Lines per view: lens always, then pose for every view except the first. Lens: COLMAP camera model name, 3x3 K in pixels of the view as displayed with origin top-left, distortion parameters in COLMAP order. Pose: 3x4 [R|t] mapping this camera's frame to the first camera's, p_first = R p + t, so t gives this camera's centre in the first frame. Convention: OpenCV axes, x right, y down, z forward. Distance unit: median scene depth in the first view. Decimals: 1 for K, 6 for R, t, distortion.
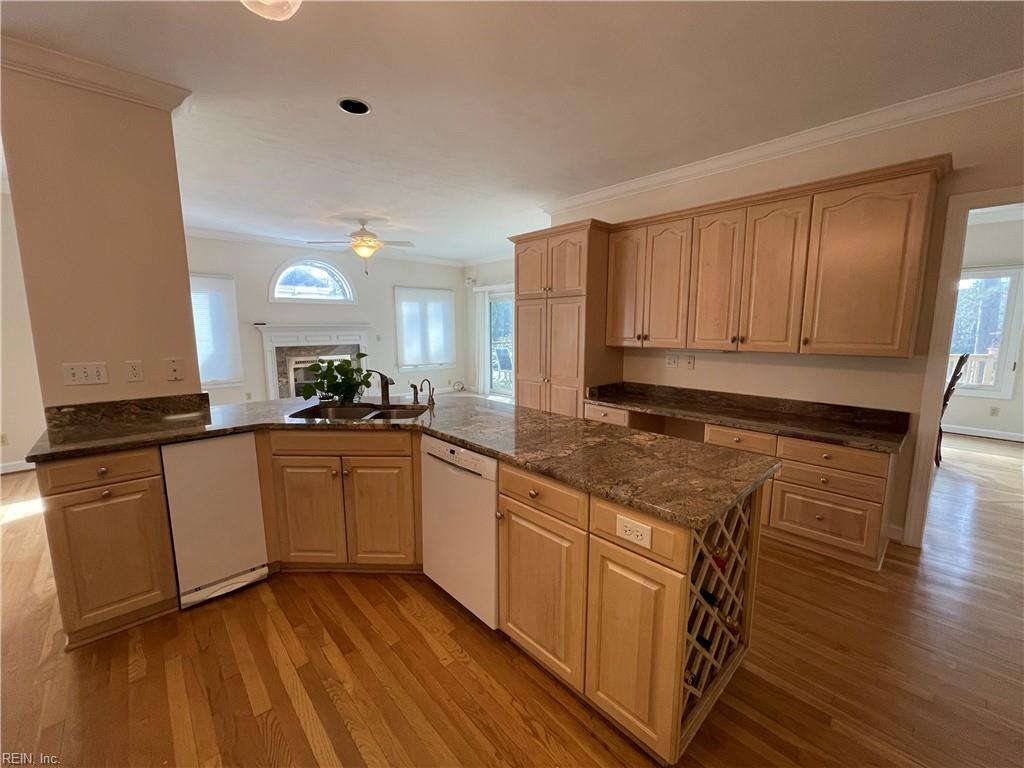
lens RADIAL K [[411.6, 0, 512.0], [0, 411.6, 384.0], [0, 0, 1]] dist [-0.000621, 0.000027]
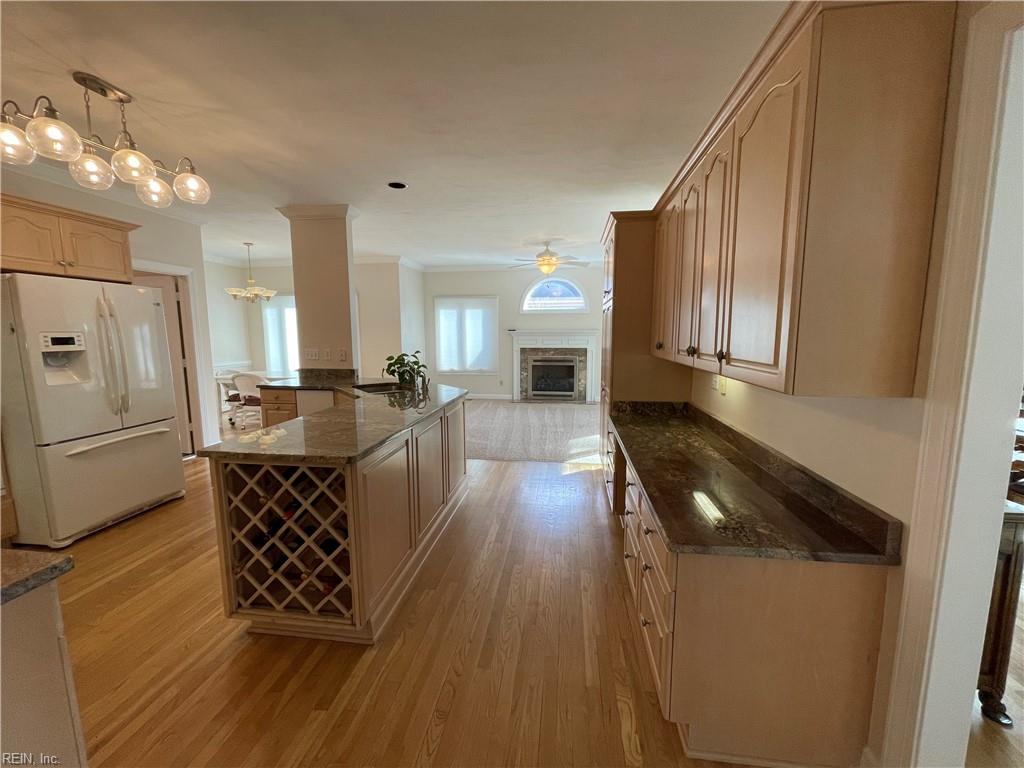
lens RADIAL K [[411.6, 0, 512.0], [0, 411.6, 384.0], [0, 0, 1]] dist [-0.000621, 0.000027]
pose [[0.637211, 0.098176, -0.764411, 0.417921], [-0.108270, 0.993420, 0.037335, -0.021781], [0.763047, 0.058973, 0.643647, 0.151240]]
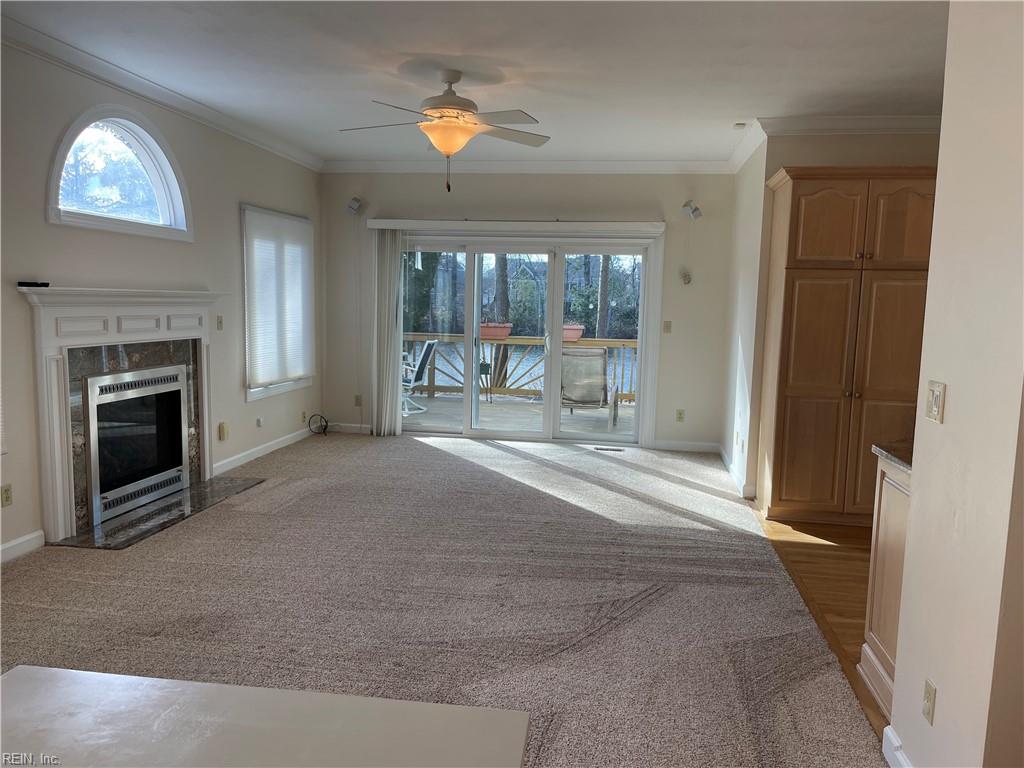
lens RADIAL K [[777.0, 0, 512.0], [0, 777.0, 384.0], [0, 0, 1]] dist [0.047457, -0.005020]
pose [[0.780628, -0.045490, 0.623338, -0.706998], [0.060074, 0.998191, -0.002386, -0.034883], [-0.622102, 0.039309, 0.781949, 0.229372]]
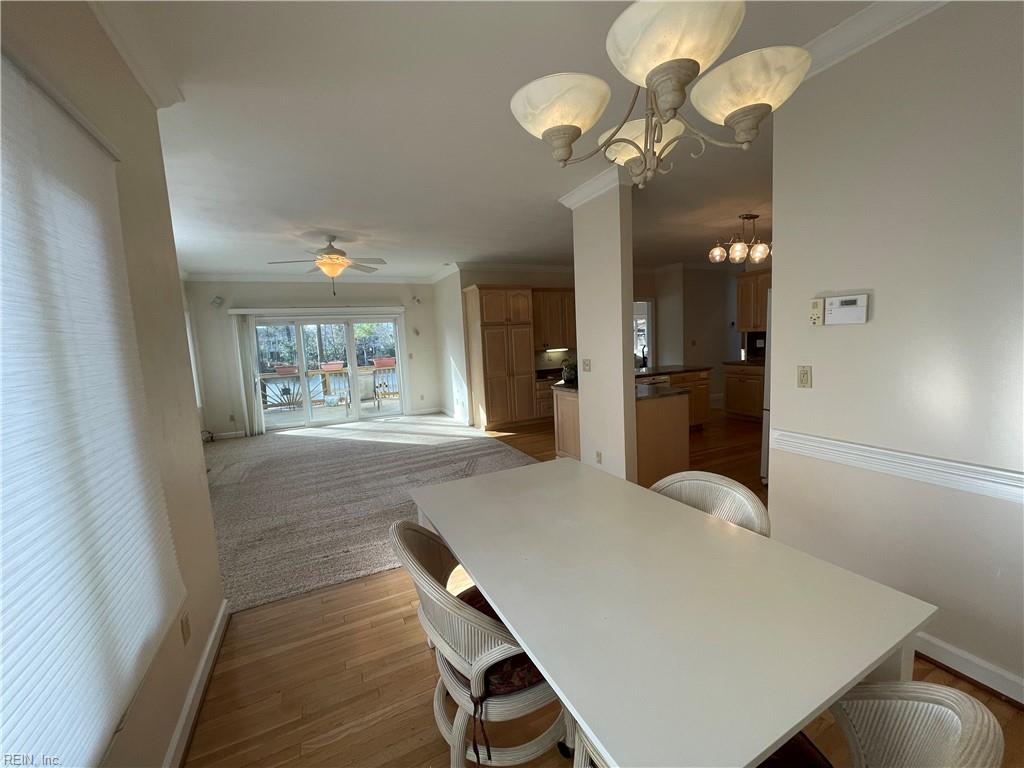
lens RADIAL K [[411.6, 0, 512.0], [0, 411.6, 384.0], [0, 0, 1]] dist [-0.000621, 0.000027]
pose [[0.291224, -0.116761, 0.949503, -0.938213], [0.183787, 0.980864, 0.064248, -0.048216], [-0.938835, 0.155795, 0.307110, 0.314151]]
